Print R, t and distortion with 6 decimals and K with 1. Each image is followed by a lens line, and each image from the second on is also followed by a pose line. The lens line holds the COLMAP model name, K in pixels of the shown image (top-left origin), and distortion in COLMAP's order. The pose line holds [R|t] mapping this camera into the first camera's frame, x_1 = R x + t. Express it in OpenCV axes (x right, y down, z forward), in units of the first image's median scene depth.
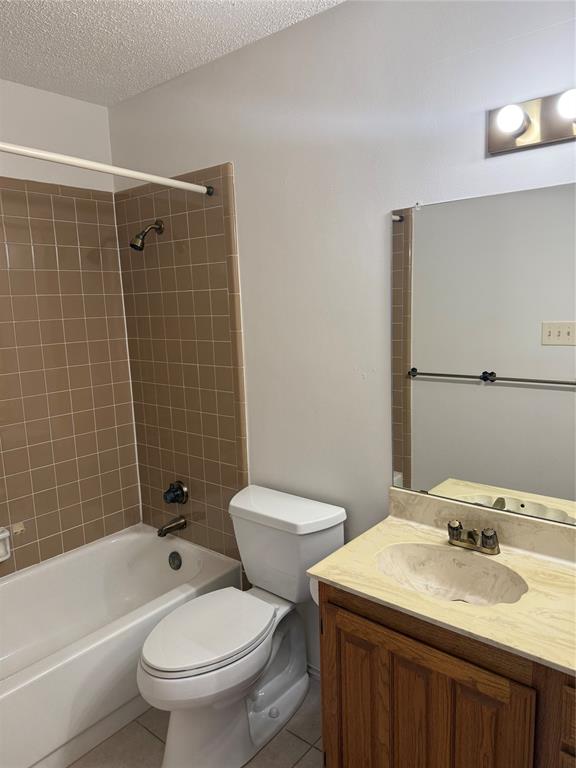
lens RADIAL K [[542.7, 0, 288.1], [0, 542.7, 384.5], [0, 0, 1]] dist [0.070465, -0.106733]
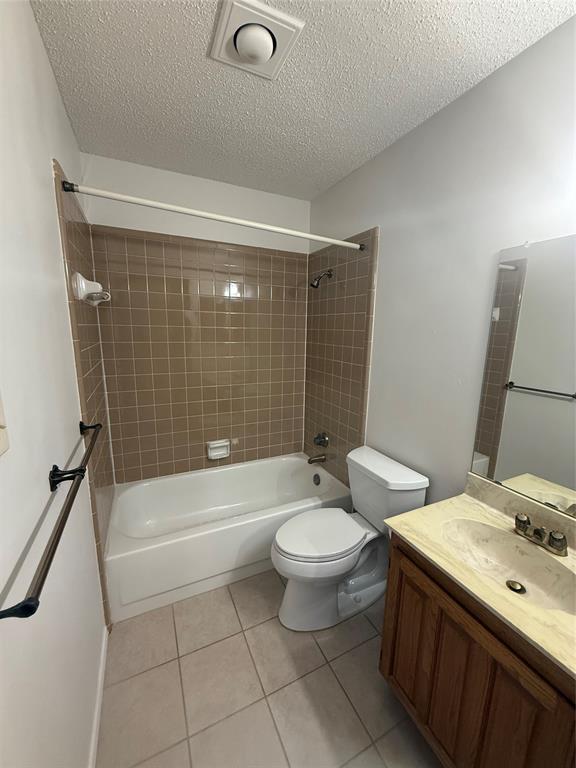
lens RADIAL K [[305.9, 0, 288.9], [0, 305.9, 382.8], [0, 0, 1]] dist [0.000433, 0.000048]
pose [[0.908696, 0.128432, -0.397211, 0.060378], [-0.117229, 0.991718, 0.052473, -0.006911], [0.400661, -0.001118, 0.916226, 0.165464]]
